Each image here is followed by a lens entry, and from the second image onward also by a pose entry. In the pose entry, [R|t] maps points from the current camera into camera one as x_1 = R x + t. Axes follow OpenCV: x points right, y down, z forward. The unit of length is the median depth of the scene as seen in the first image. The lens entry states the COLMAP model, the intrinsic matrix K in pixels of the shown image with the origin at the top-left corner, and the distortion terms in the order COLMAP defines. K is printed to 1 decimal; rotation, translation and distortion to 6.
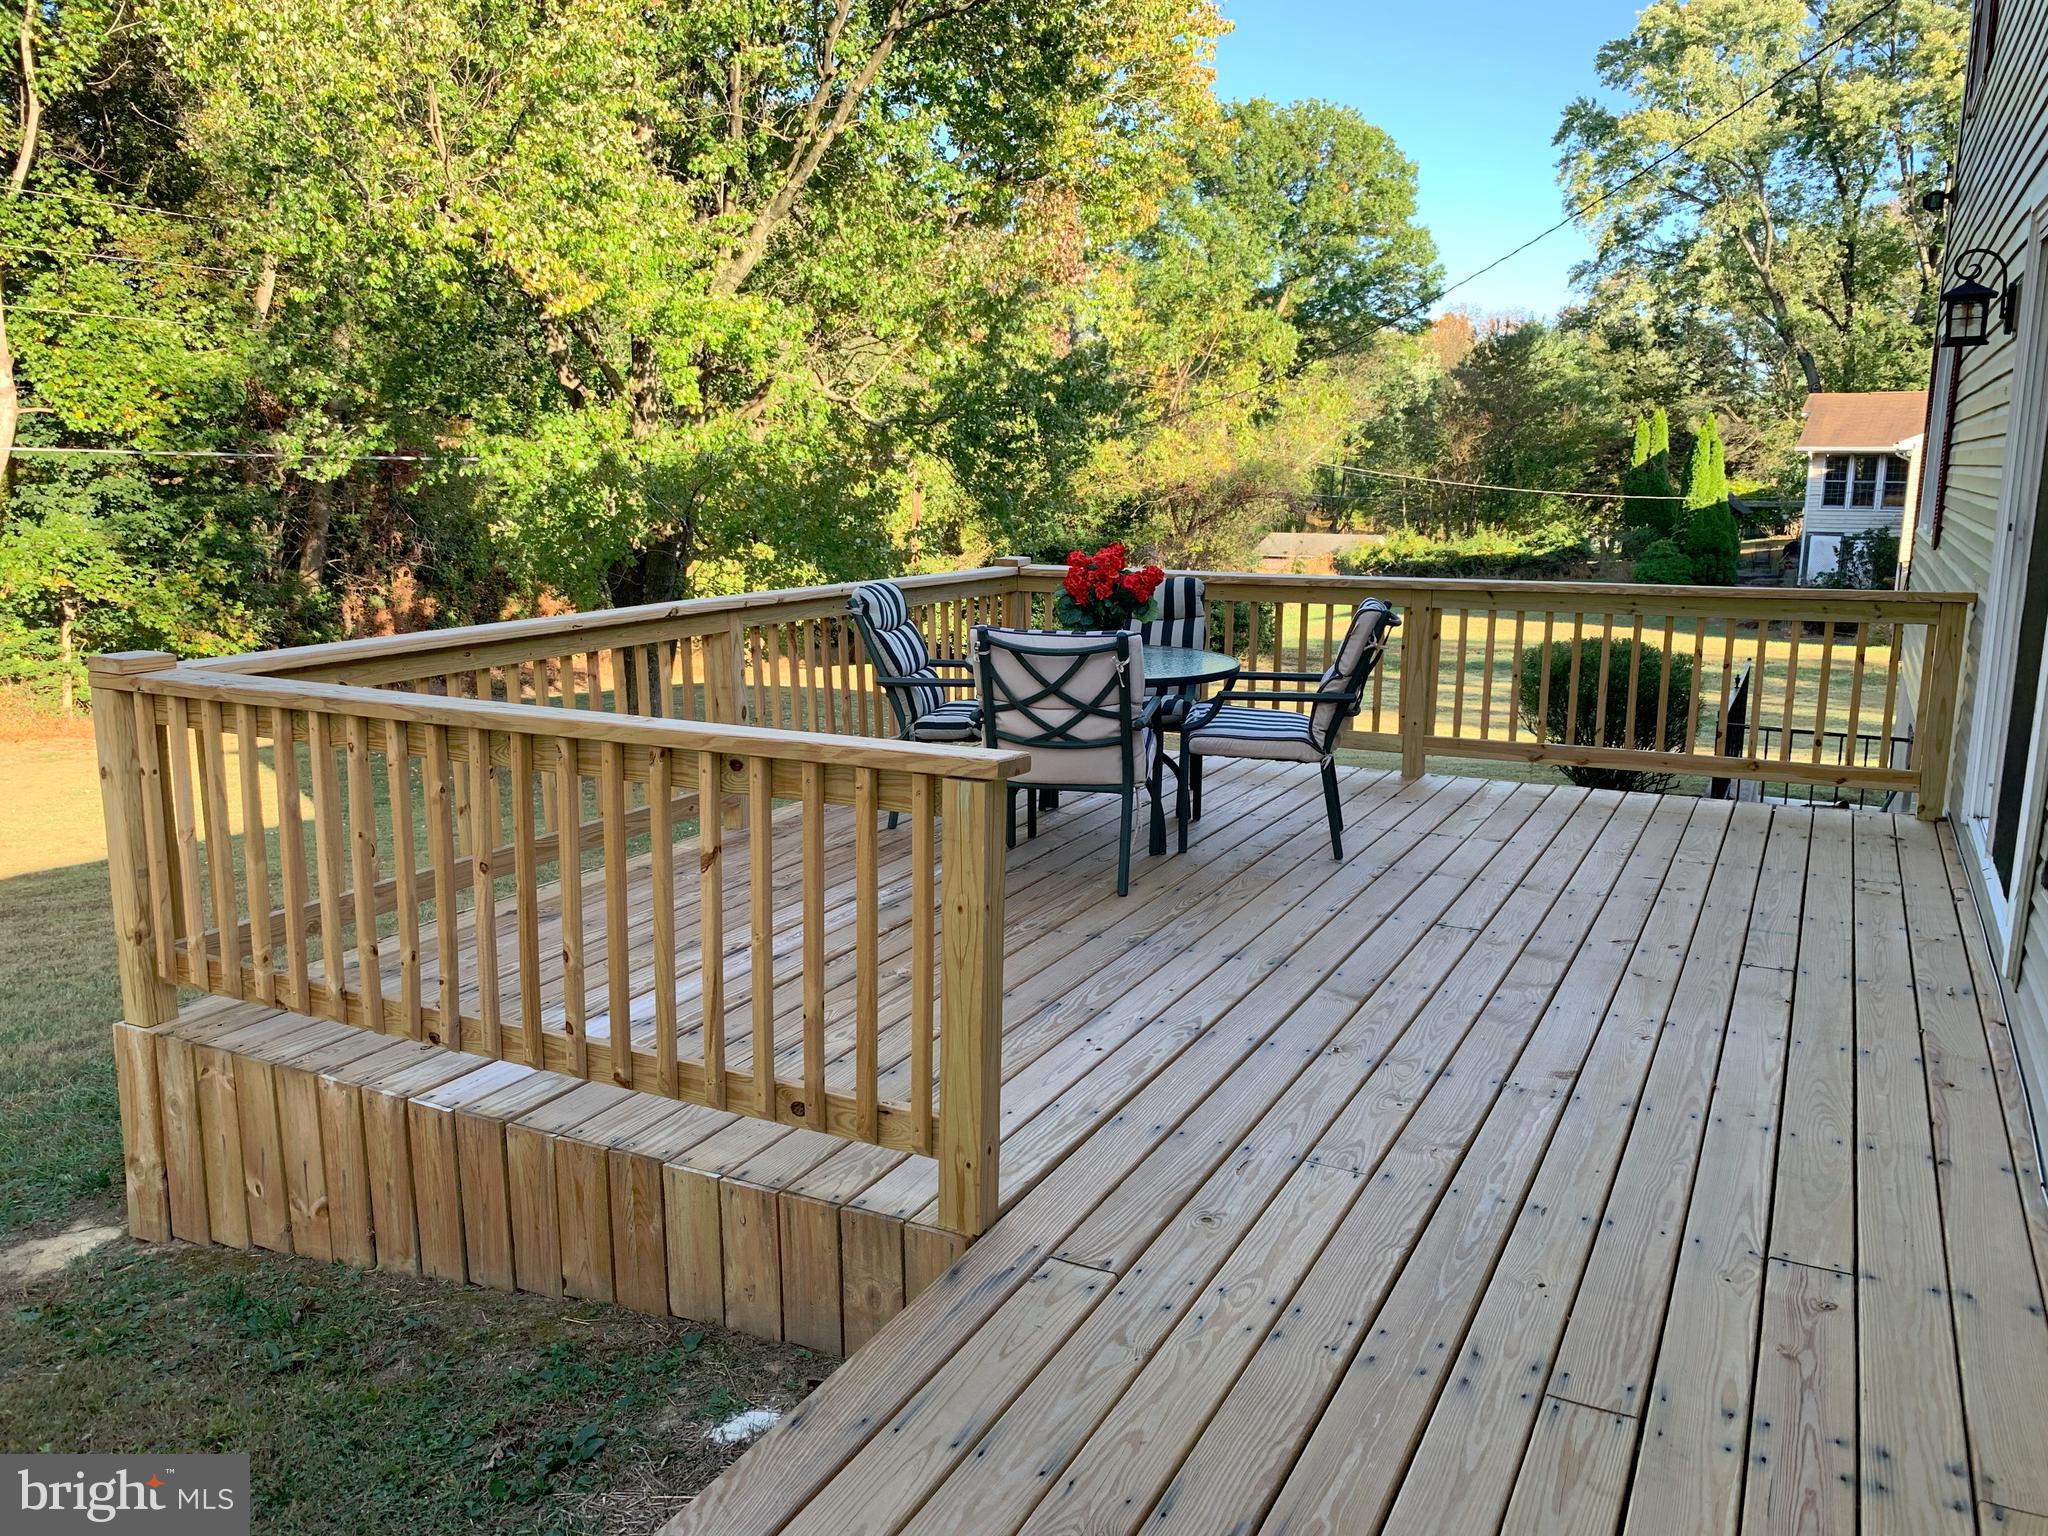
lens RADIAL K [[1527.7, 0, 1024.0], [0, 1527.7, 768.0], [0, 0, 1]] dist [0.050886, -0.083355]
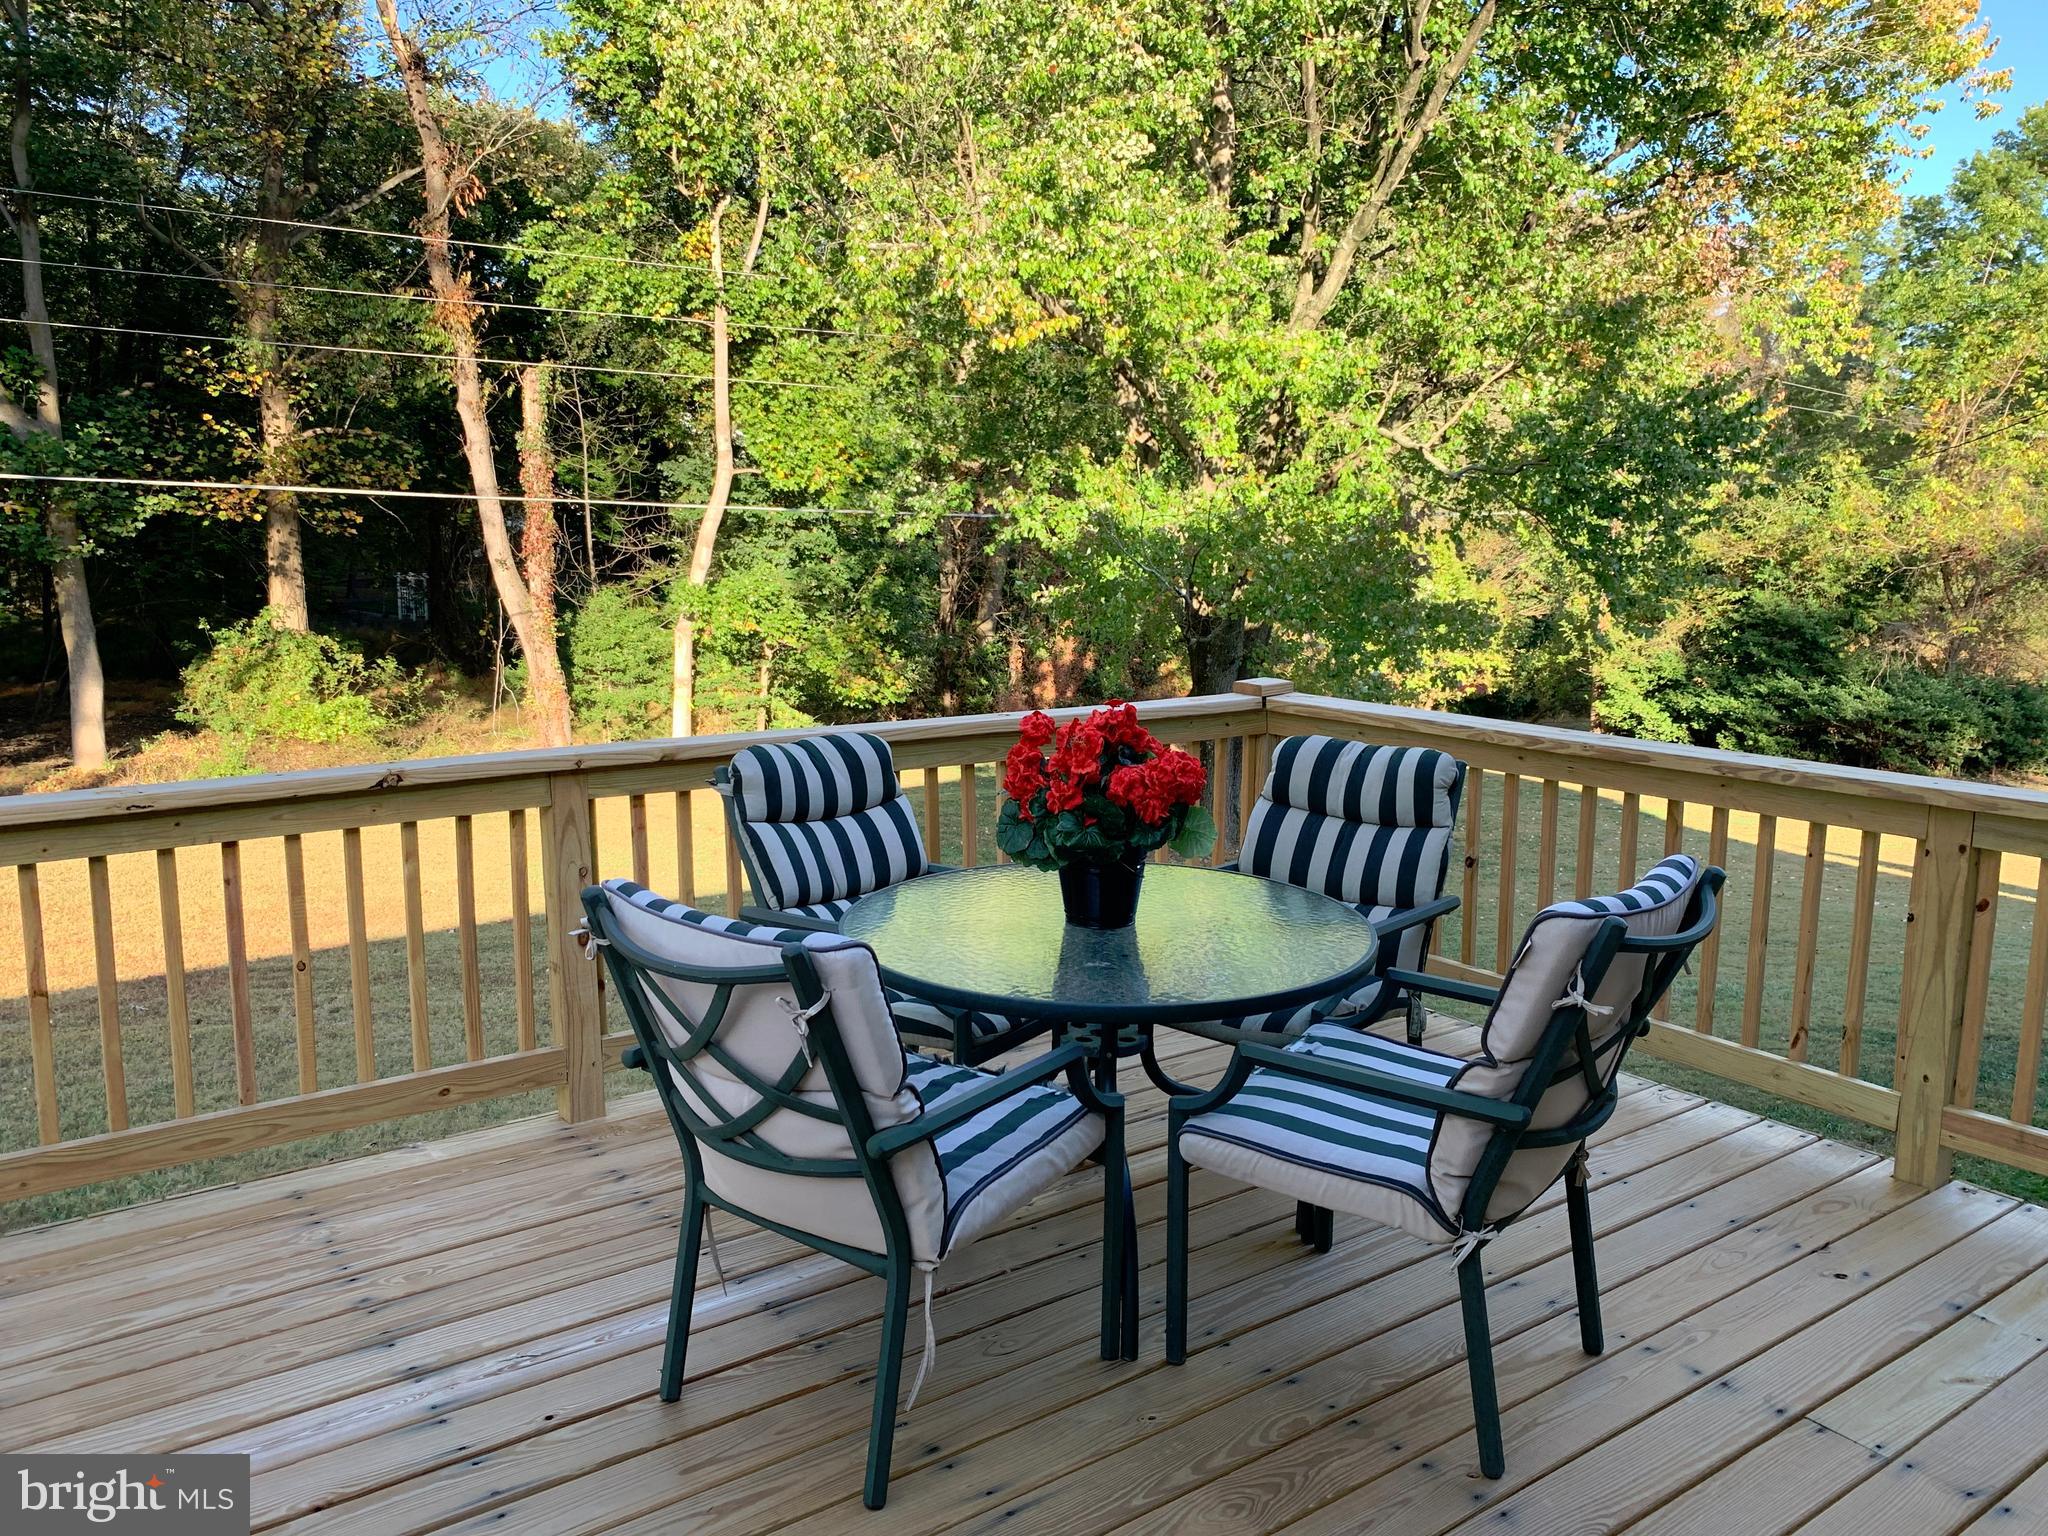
lens RADIAL K [[1559.0, 0, 1024.0], [0, 1559.0, 768.0], [0, 0, 1]] dist [0.001635, -0.000848]
pose [[0.895848, 0.073279, -0.438277, 0.043993], [-0.089470, 0.995855, -0.016374, -0.019501], [0.435261, 0.053881, 0.898691, 0.090612]]
